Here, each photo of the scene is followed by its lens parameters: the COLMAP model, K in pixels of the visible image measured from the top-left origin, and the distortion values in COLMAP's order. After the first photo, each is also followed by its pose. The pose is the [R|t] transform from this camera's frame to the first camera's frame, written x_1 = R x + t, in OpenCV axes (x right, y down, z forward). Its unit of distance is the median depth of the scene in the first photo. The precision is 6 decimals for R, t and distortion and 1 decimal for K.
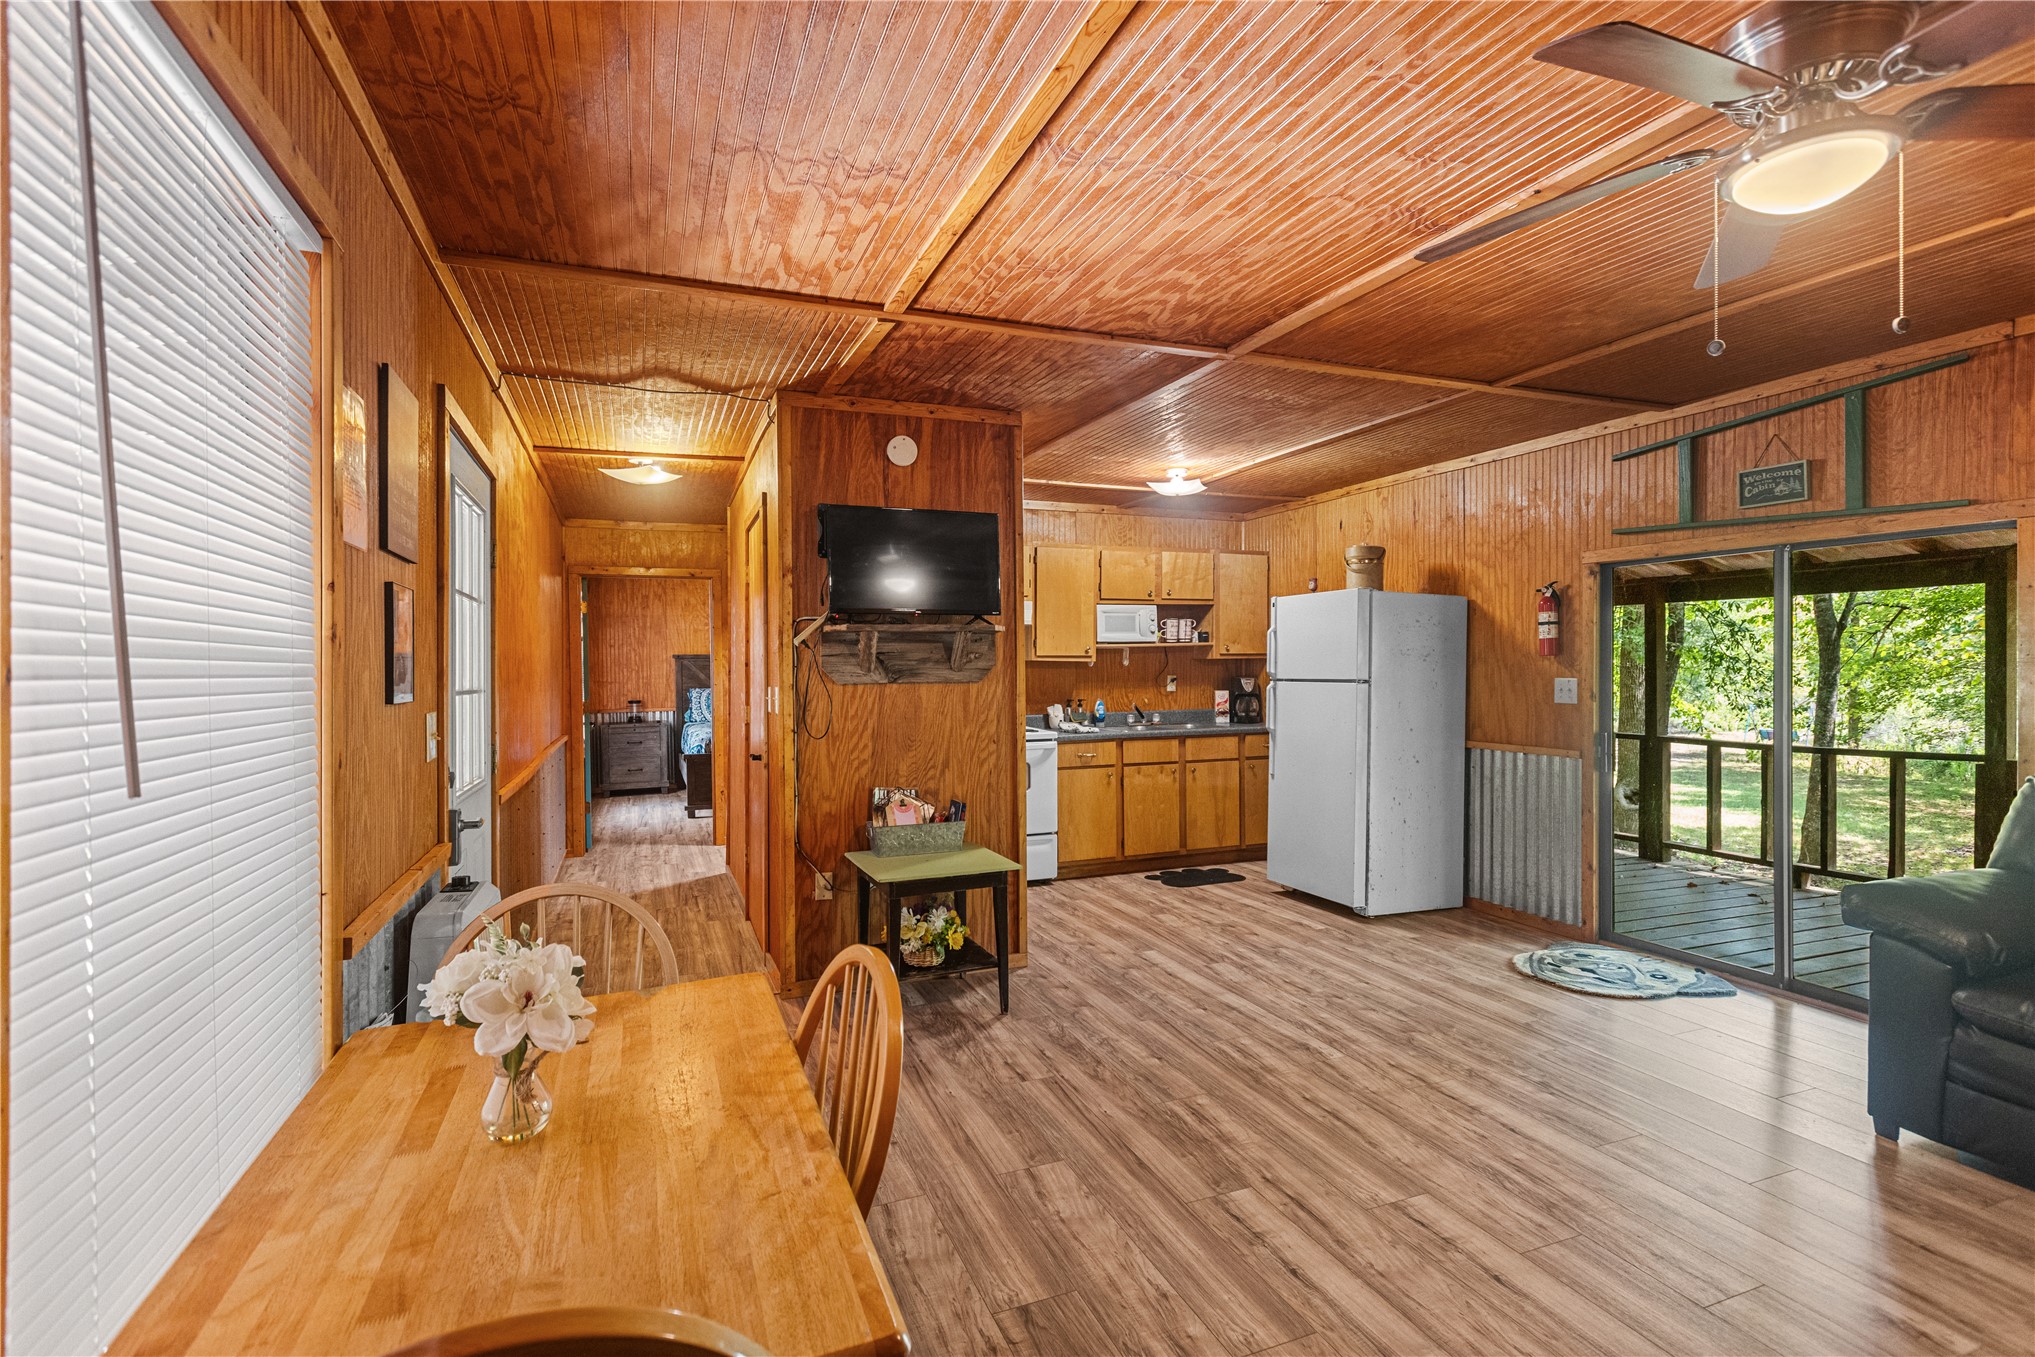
lens RADIAL K [[942.4, 0, 1010.2], [0, 942.4, 669.9], [0, 0, 1]] dist [0.003235, 0.000158]
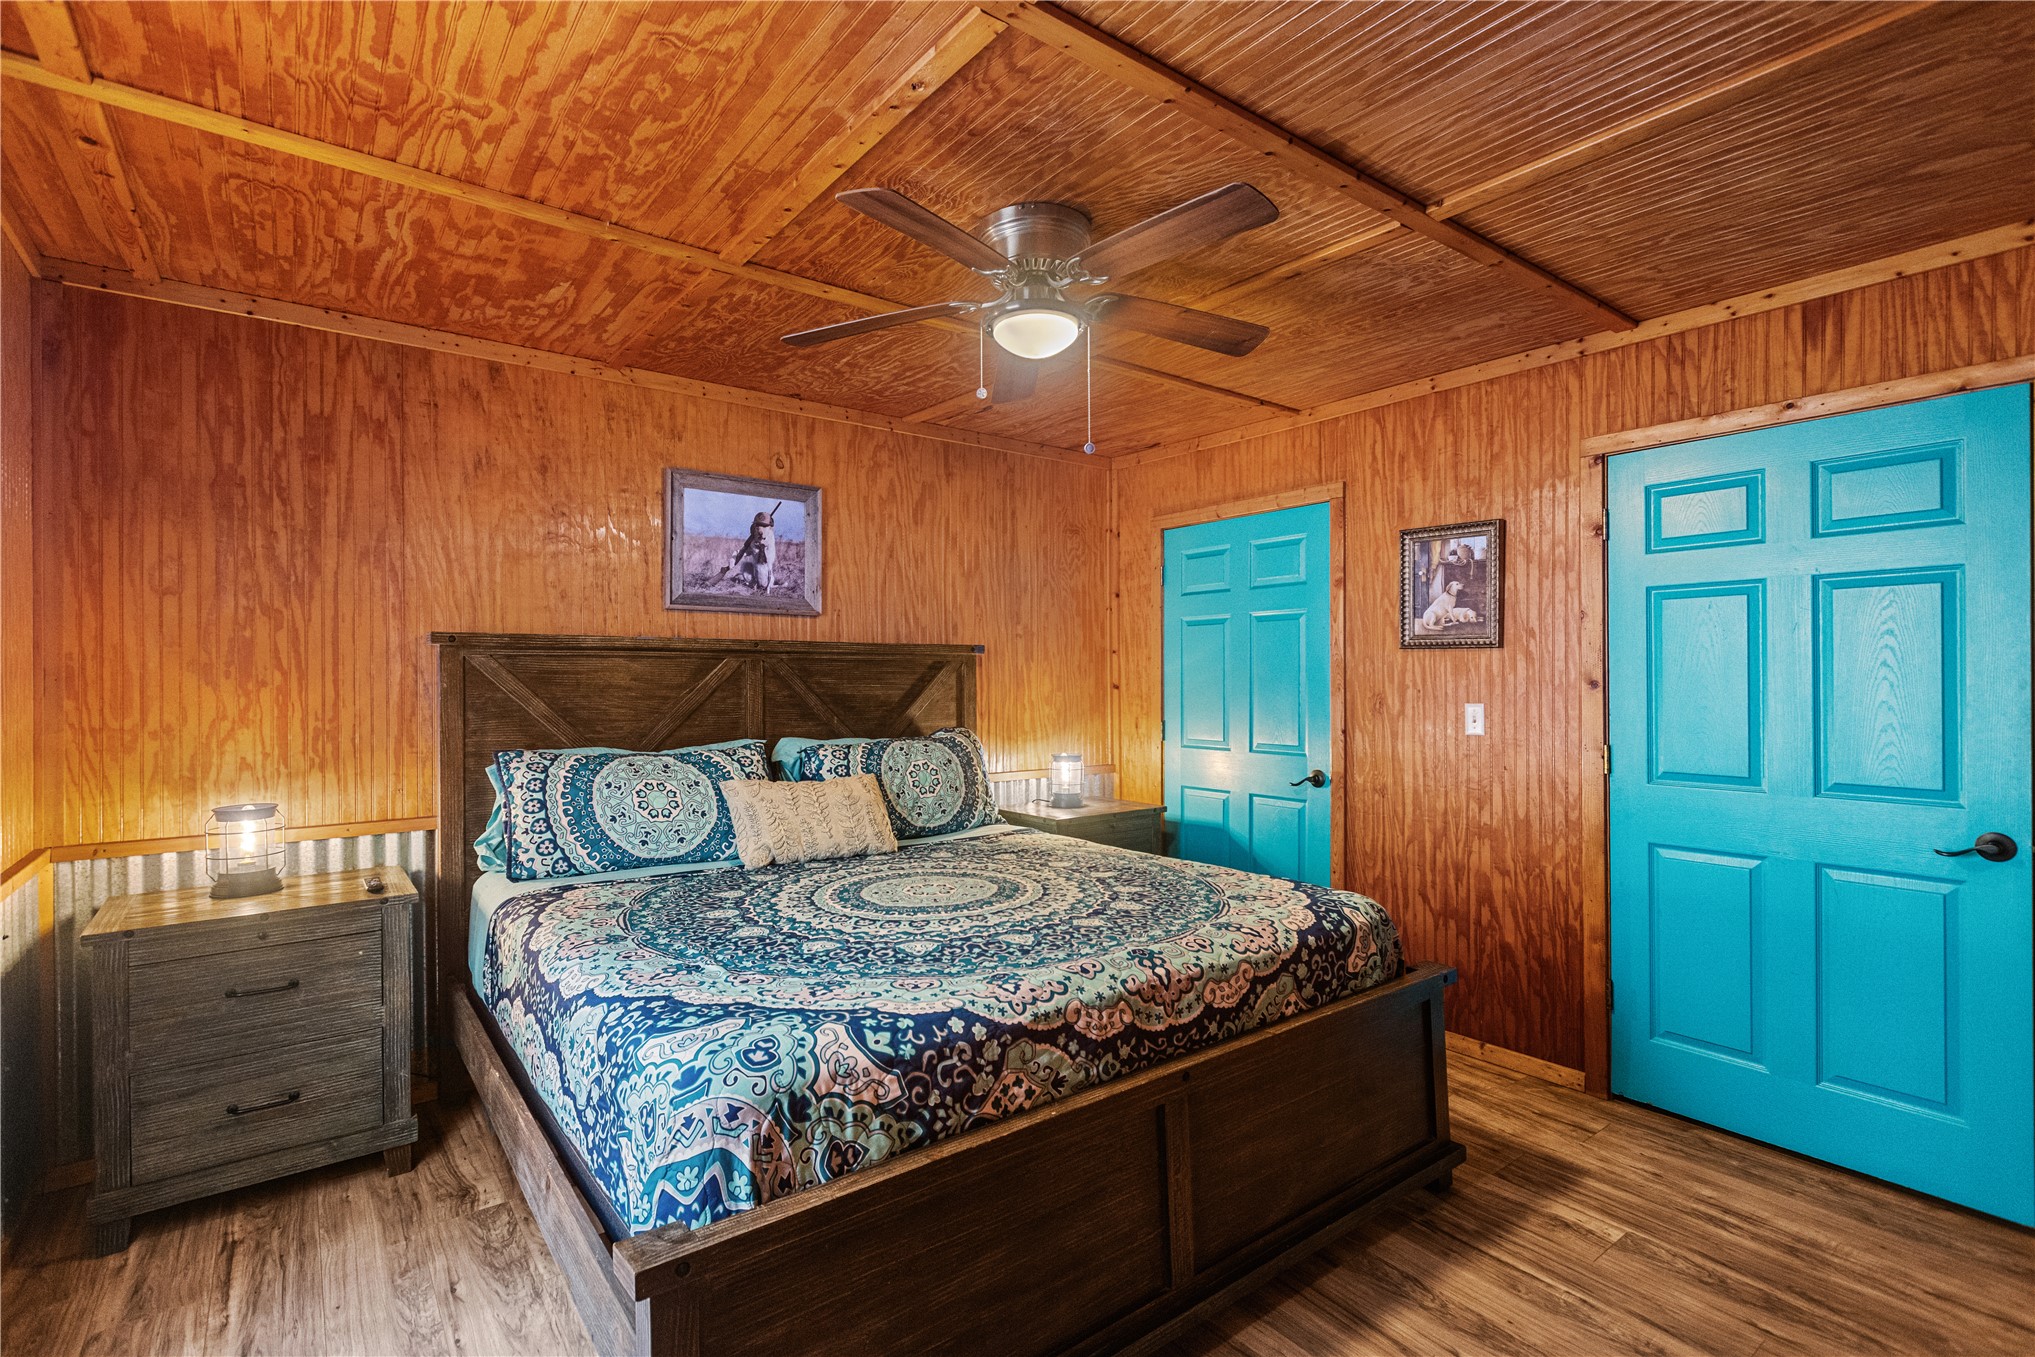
lens RADIAL K [[942.4, 0, 1015.5], [0, 942.4, 666.3], [0, 0, 1]] dist [0.003235, 0.000158]
pose [[0.964220, 0.003493, 0.265079, -0.076881], [-0.001950, 0.999980, -0.006086, -0.001365], [-0.265095, 0.005352, 0.964207, 0.198257]]
